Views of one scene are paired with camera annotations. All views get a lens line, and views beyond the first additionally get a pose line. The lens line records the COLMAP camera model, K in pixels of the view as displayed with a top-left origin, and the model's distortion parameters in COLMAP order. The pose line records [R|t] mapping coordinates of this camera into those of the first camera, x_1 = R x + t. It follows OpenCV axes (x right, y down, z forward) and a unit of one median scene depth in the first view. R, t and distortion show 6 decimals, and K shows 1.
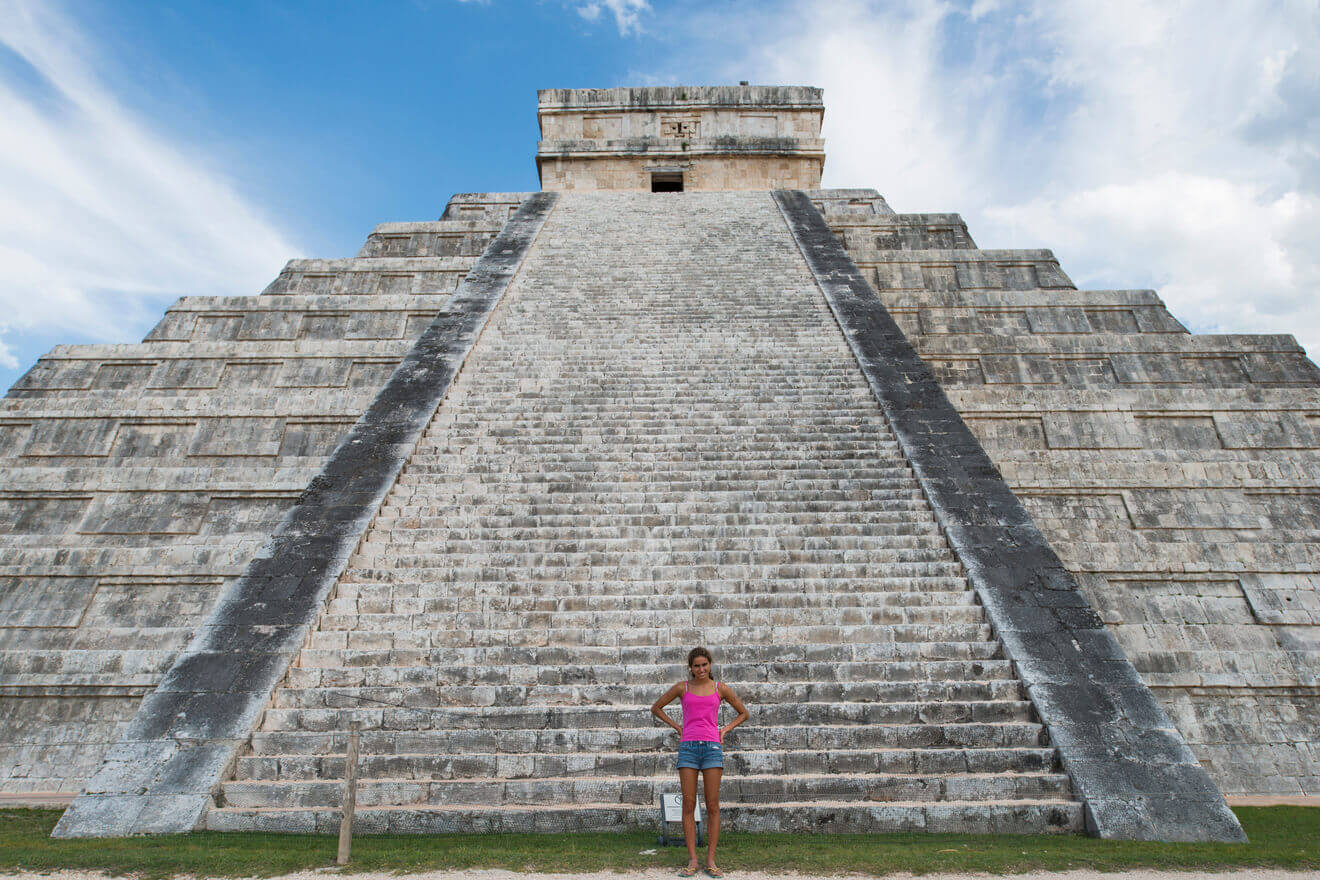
lens RADIAL K [[930.7, 0, 609.5], [0, 930.7, 434.9], [0, 0, 1]] dist [-0.008922, 0.000066]
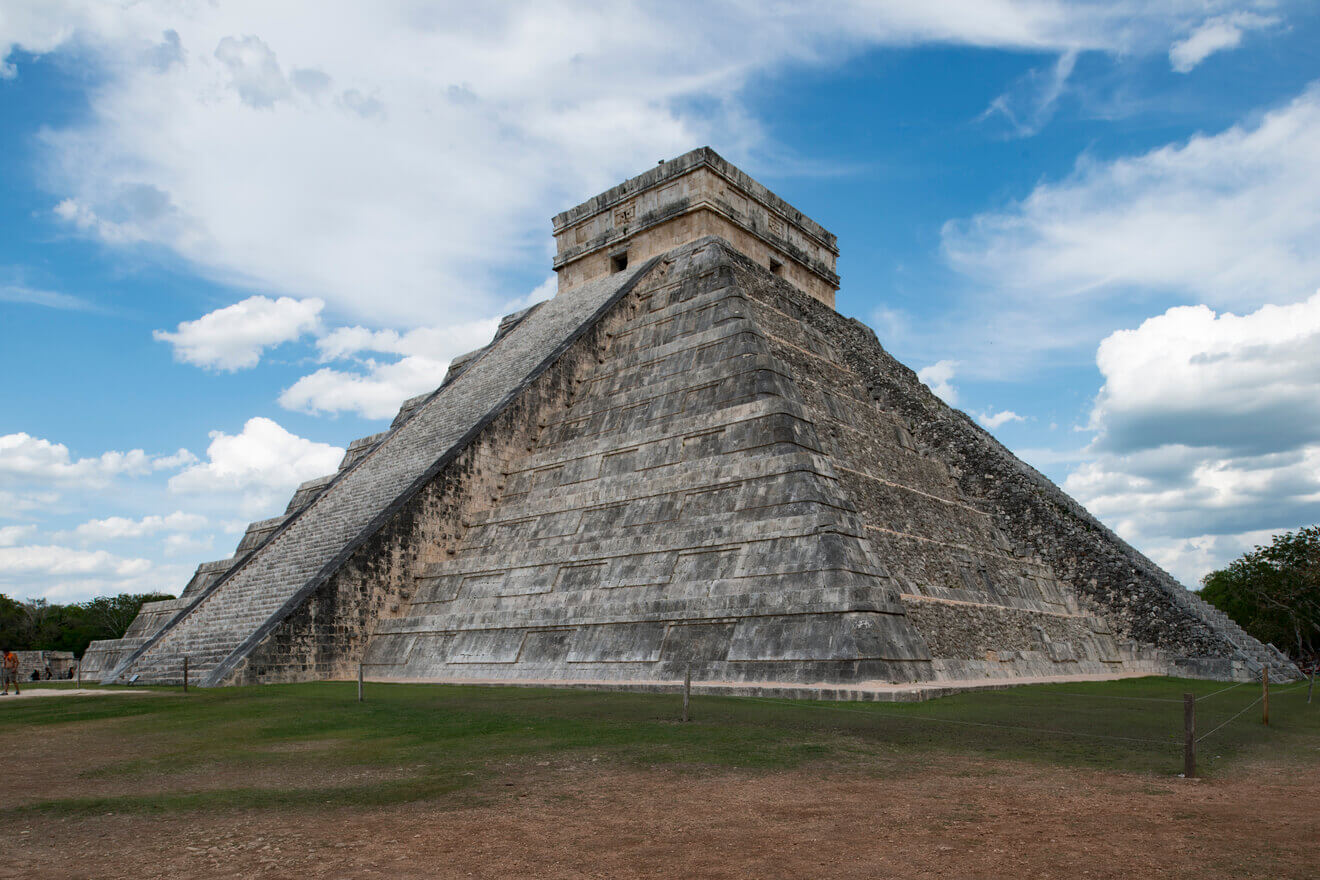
lens RADIAL K [[930.7, 0, 609.5], [0, 930.7, 434.9], [0, 0, 1]] dist [-0.008922, 0.000066]
pose [[0.737717, -0.172533, -0.652692, 0.928693], [0.248643, 0.968271, 0.025080, -0.053377], [0.627655, -0.180789, 0.757208, -0.134725]]
